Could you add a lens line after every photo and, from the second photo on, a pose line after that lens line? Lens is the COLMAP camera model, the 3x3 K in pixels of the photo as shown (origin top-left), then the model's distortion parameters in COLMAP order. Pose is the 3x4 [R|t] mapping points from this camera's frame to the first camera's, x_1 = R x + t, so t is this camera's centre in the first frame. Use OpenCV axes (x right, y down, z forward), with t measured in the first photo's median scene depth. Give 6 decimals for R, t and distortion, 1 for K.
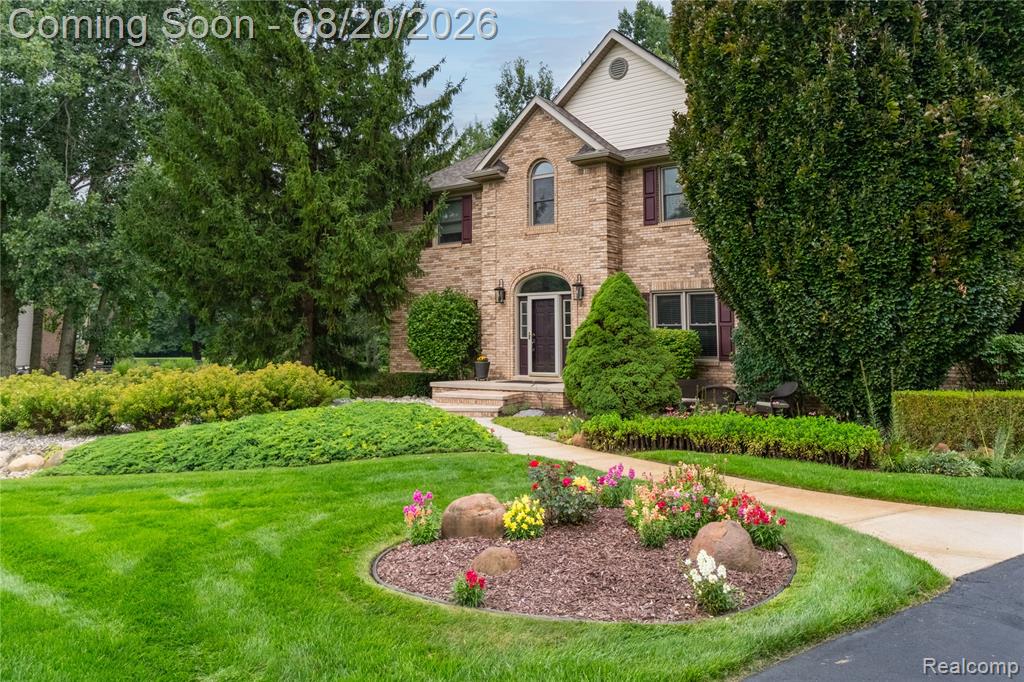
lens RADIAL K [[785.8, 0, 512.0], [0, 785.8, 340.5], [0, 0, 1]] dist [0.014539, 0.000937]
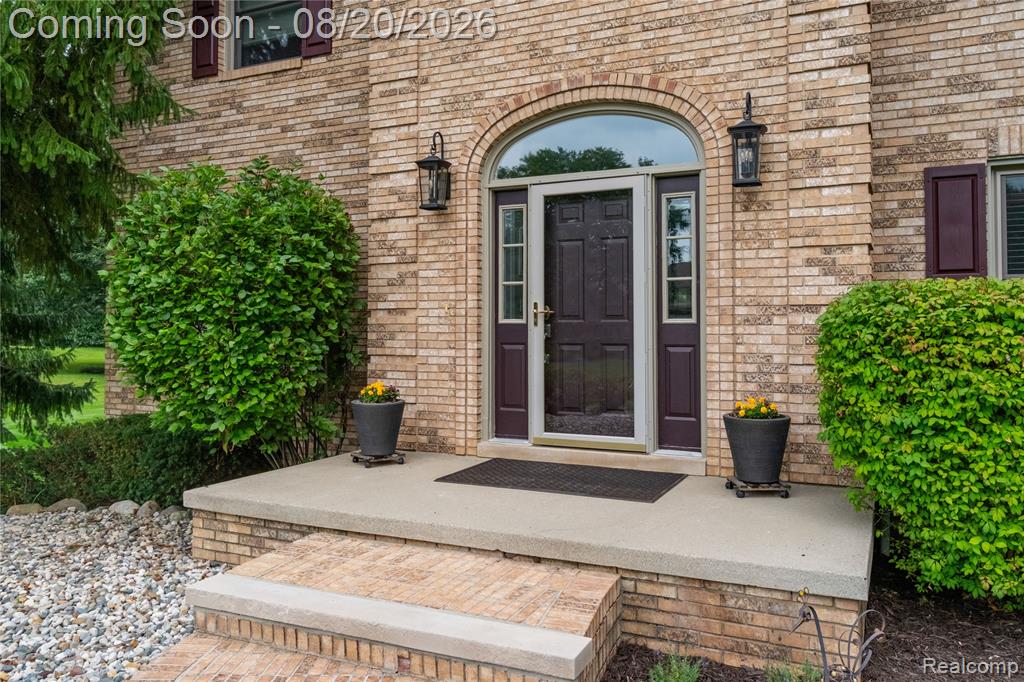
lens RADIAL K [[785.8, 0, 534.4], [0, 785.8, 317.6], [0, 0, 1]] dist [0.014539, 0.000937]
pose [[0.971204, 0.000623, 0.238249, -0.051164], [0.001083, 0.999975, -0.007030, -0.002333], [-0.238247, 0.007086, 0.971179, 0.688055]]
